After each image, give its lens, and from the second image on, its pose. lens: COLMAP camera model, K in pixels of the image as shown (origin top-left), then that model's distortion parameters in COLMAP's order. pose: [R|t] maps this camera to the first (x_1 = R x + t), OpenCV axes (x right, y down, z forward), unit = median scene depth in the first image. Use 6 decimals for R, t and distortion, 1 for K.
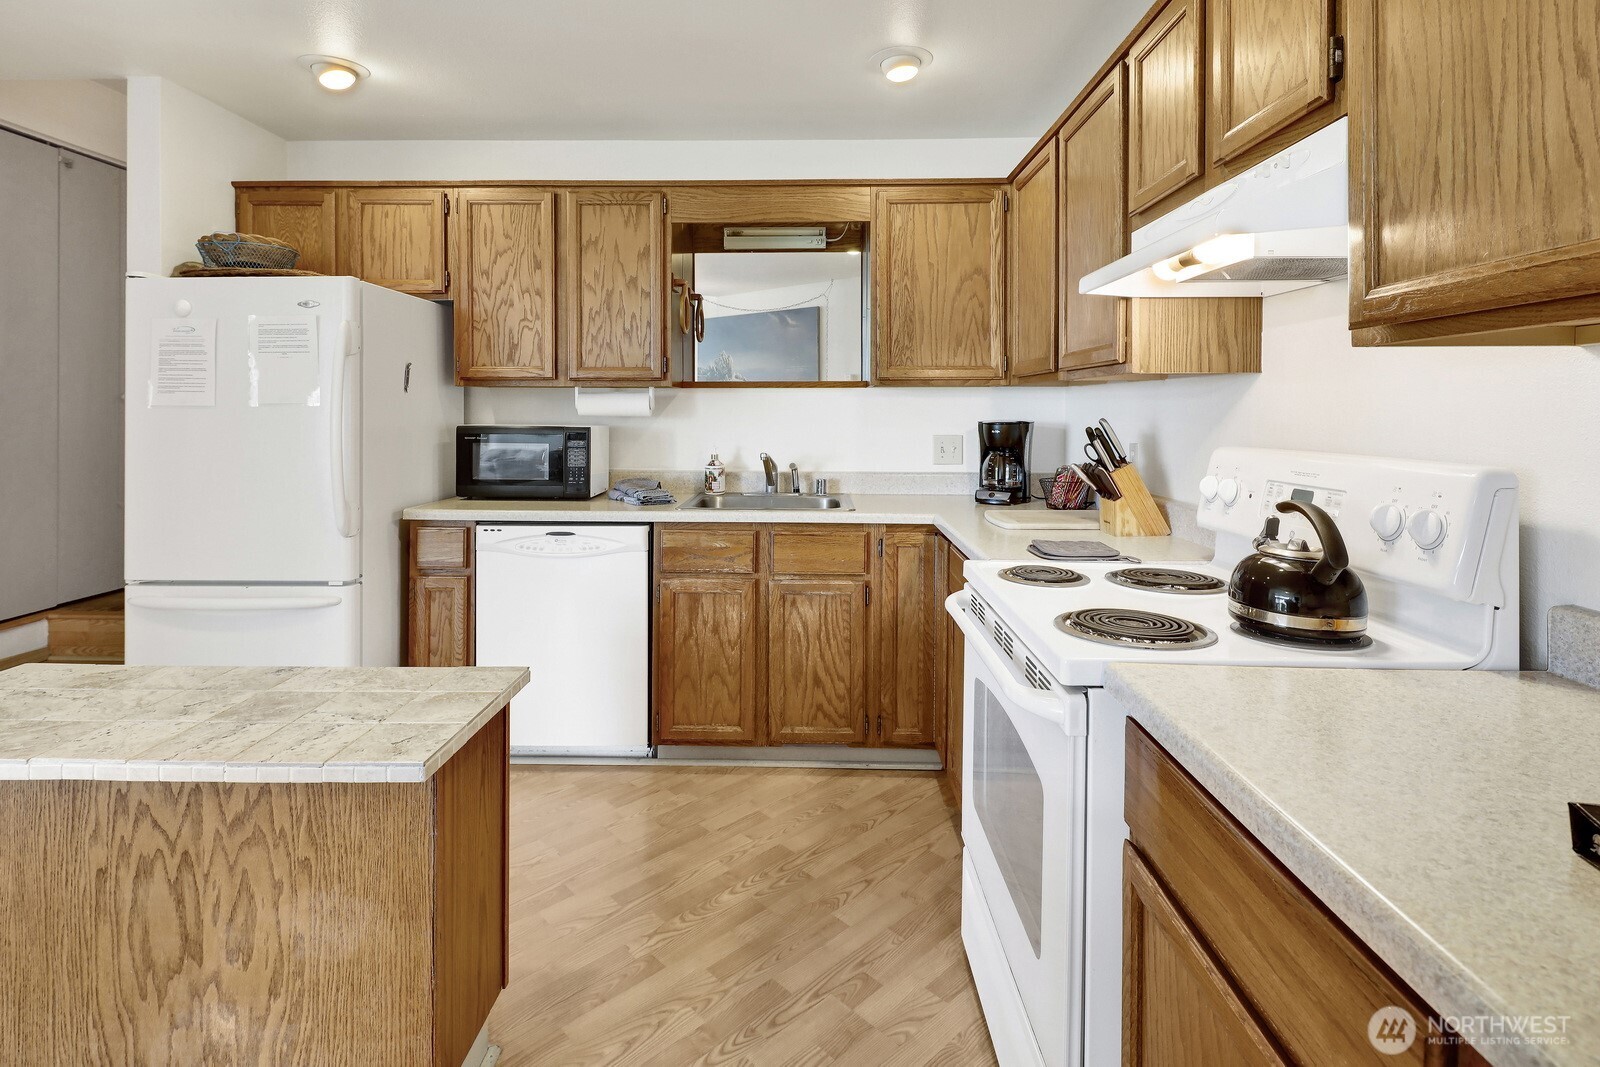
lens RADIAL K [[791.3, 0, 806.1], [0, 791.3, 410.4], [0, 0, 1]] dist [0.015029, -0.008771]
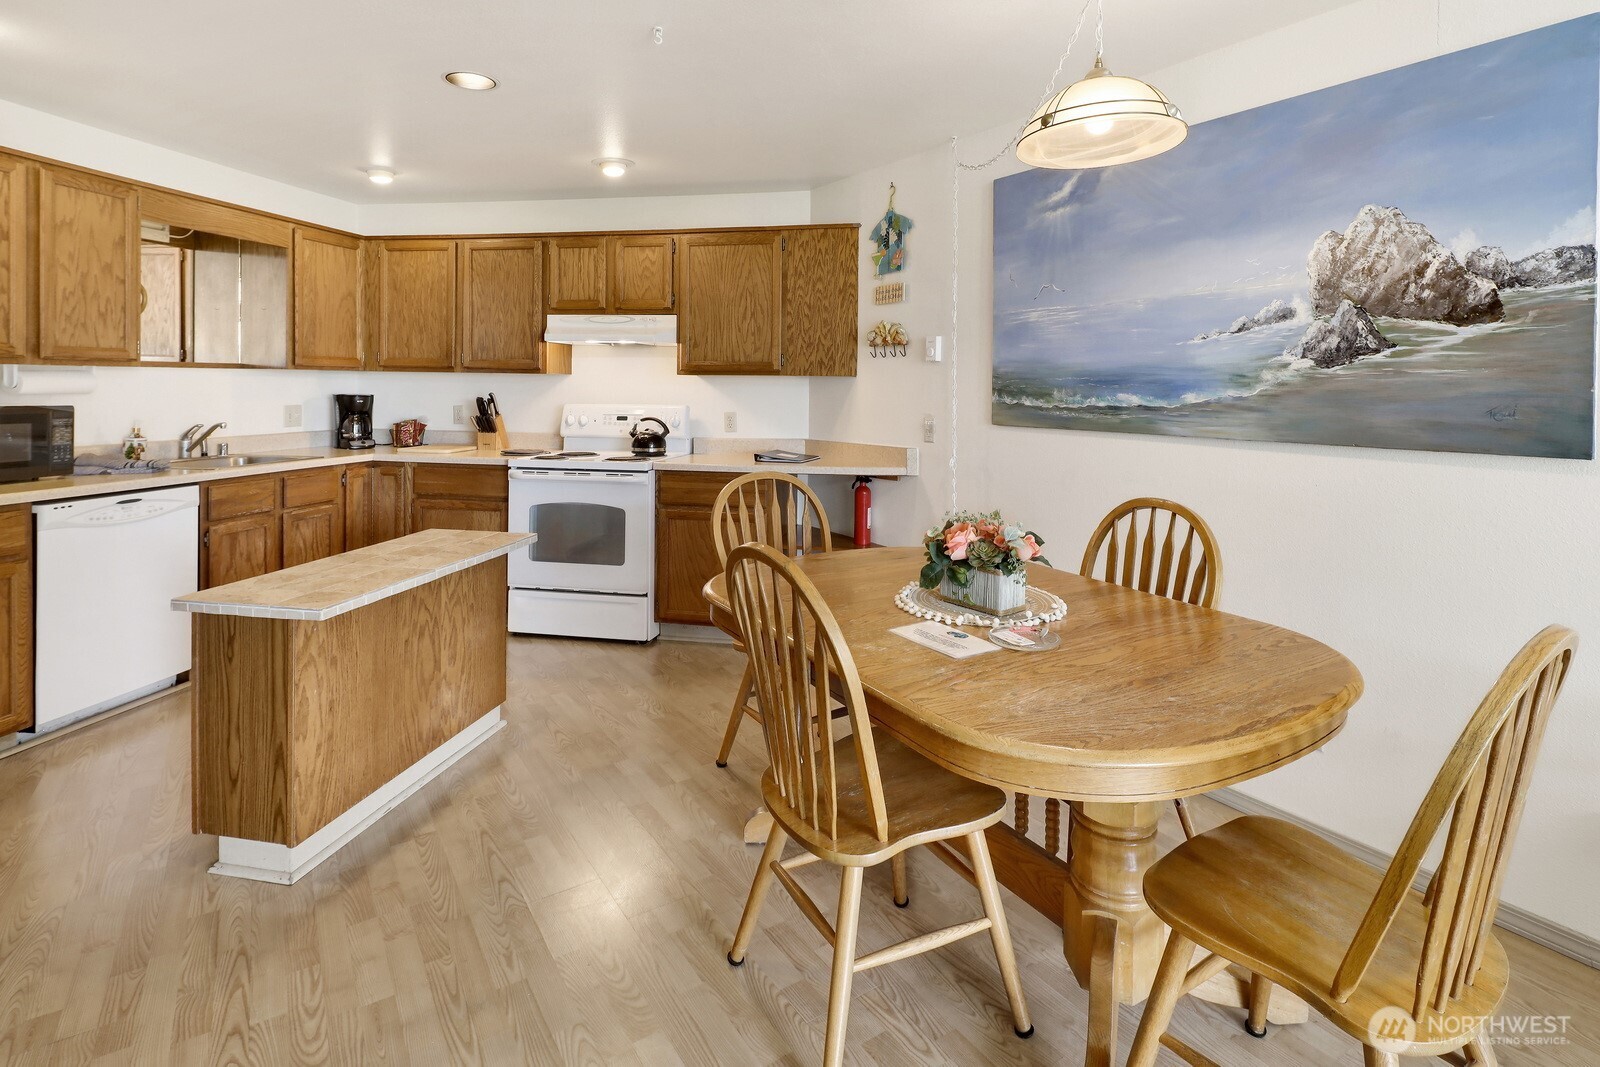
lens RADIAL K [[791.3, 0, 793.2], [0, 791.3, 393.5], [0, 0, 1]] dist [0.015029, -0.008771]
pose [[0.176172, -0.012162, 0.984284, -1.125778], [-0.010620, 0.999842, 0.014256, -0.018895], [-0.984302, -0.012965, 0.176015, -0.097299]]
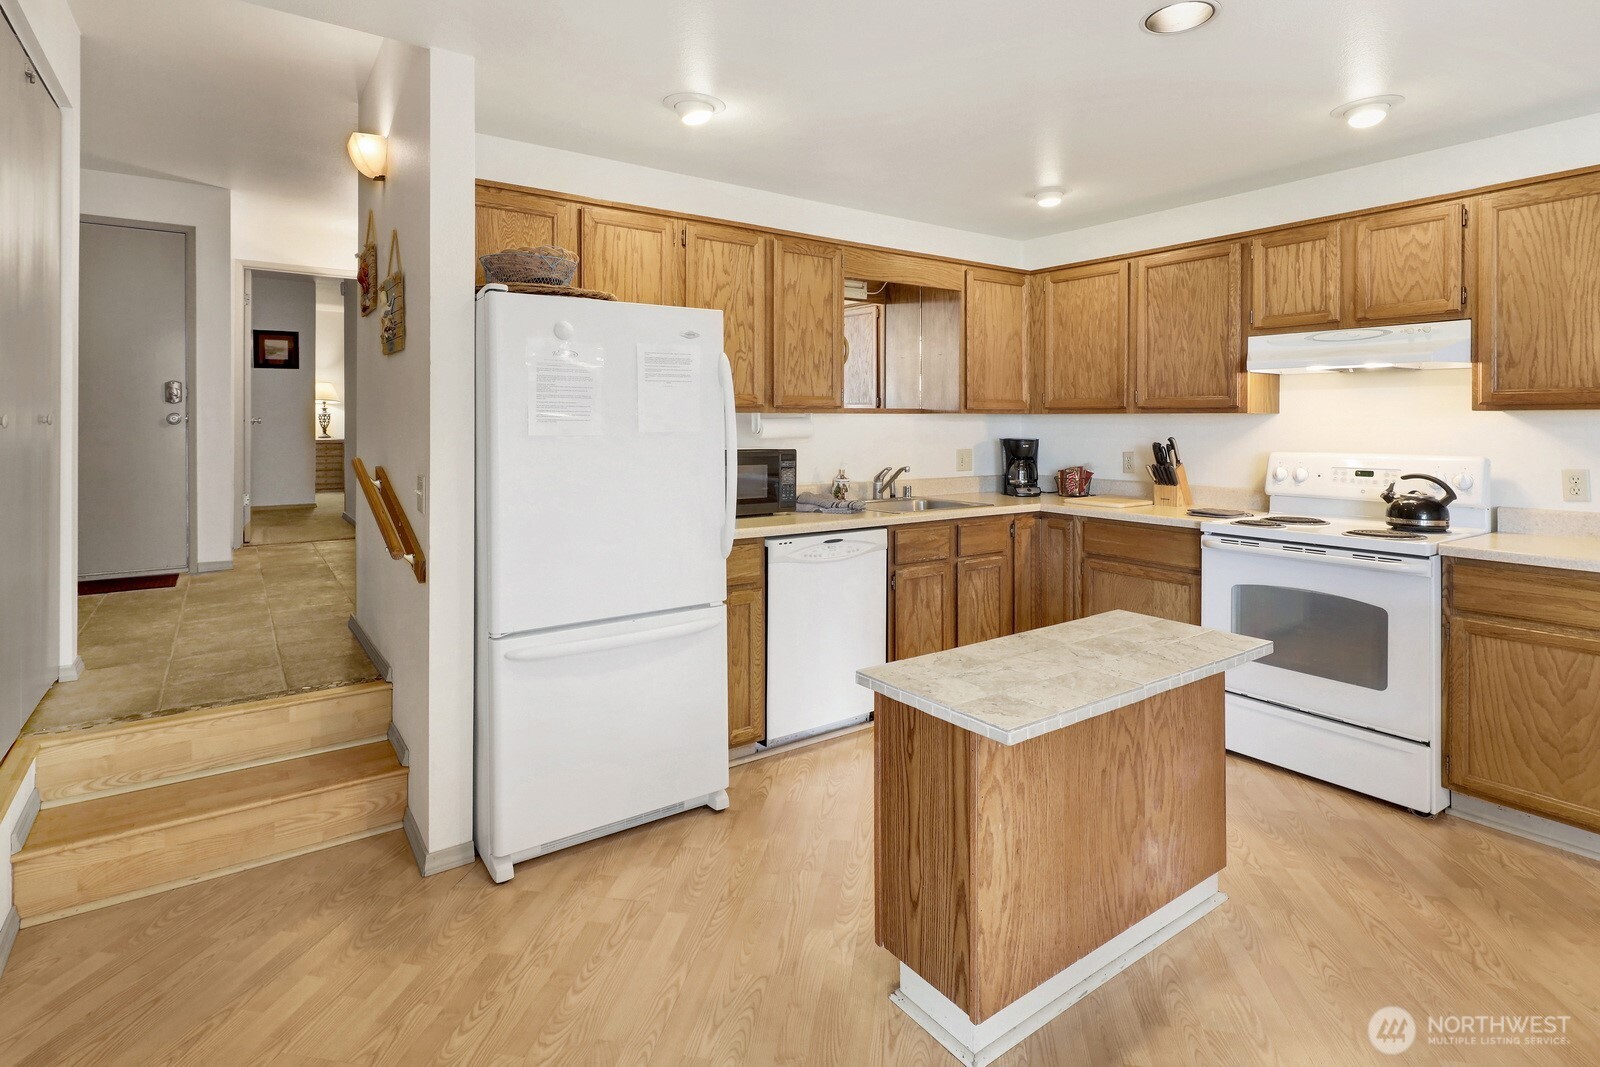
lens RADIAL K [[791.3, 0, 800.3], [0, 791.3, 426.2], [0, 0, 1]] dist [0.015029, -0.008771]
pose [[0.805639, -0.004582, 0.592389, -0.944183], [0.001266, 0.999981, 0.006013, -0.018622], [-0.592405, -0.004094, 0.805630, 0.081576]]
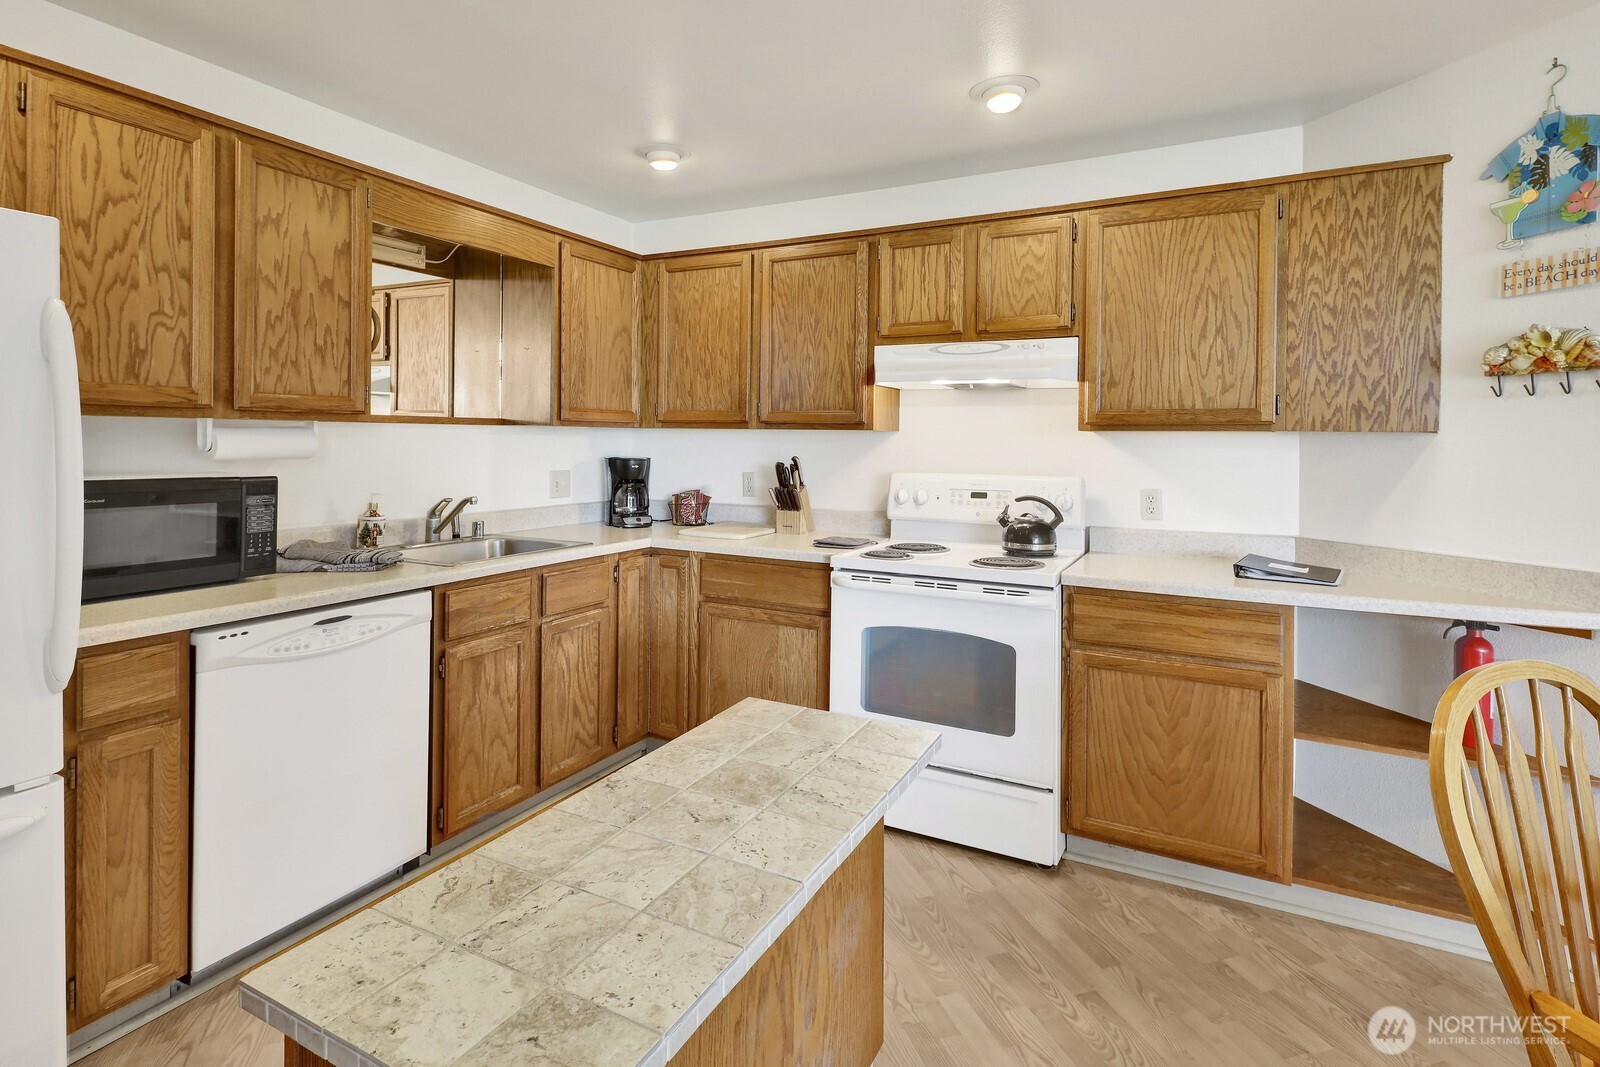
lens RADIAL K [[791.3, 0, 784.5], [0, 791.3, 445.6], [0, 0, 1]] dist [0.015029, -0.008771]
pose [[0.464931, -0.003441, 0.885340, -0.704263], [-0.009976, 0.999909, 0.009126, -0.018008], [-0.885291, -0.013075, 0.464854, 0.251437]]
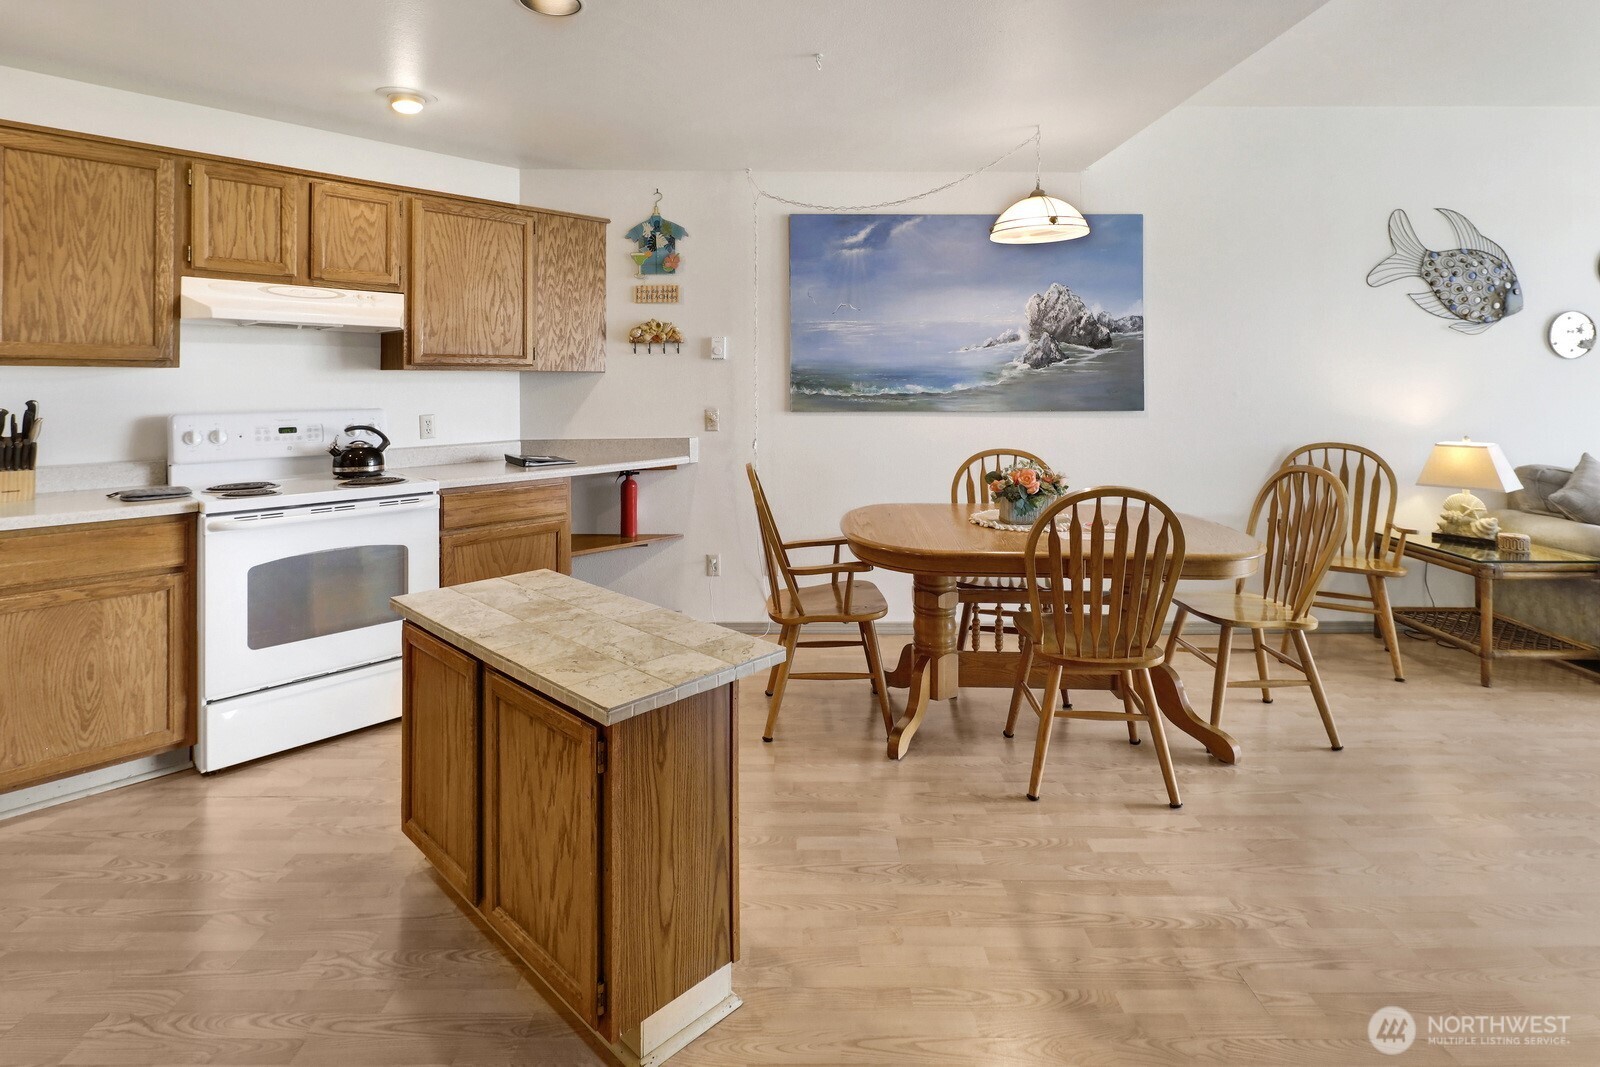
lens RADIAL K [[791.3, 0, 811.8], [0, 791.3, 375.2], [0, 0, 1]] dist [0.015029, -0.008771]
pose [[-0.720877, -0.000837, 0.693063, -0.954188], [-0.004125, 0.999987, -0.003083, -0.021320], [-0.693051, -0.005082, -0.720871, 0.815204]]
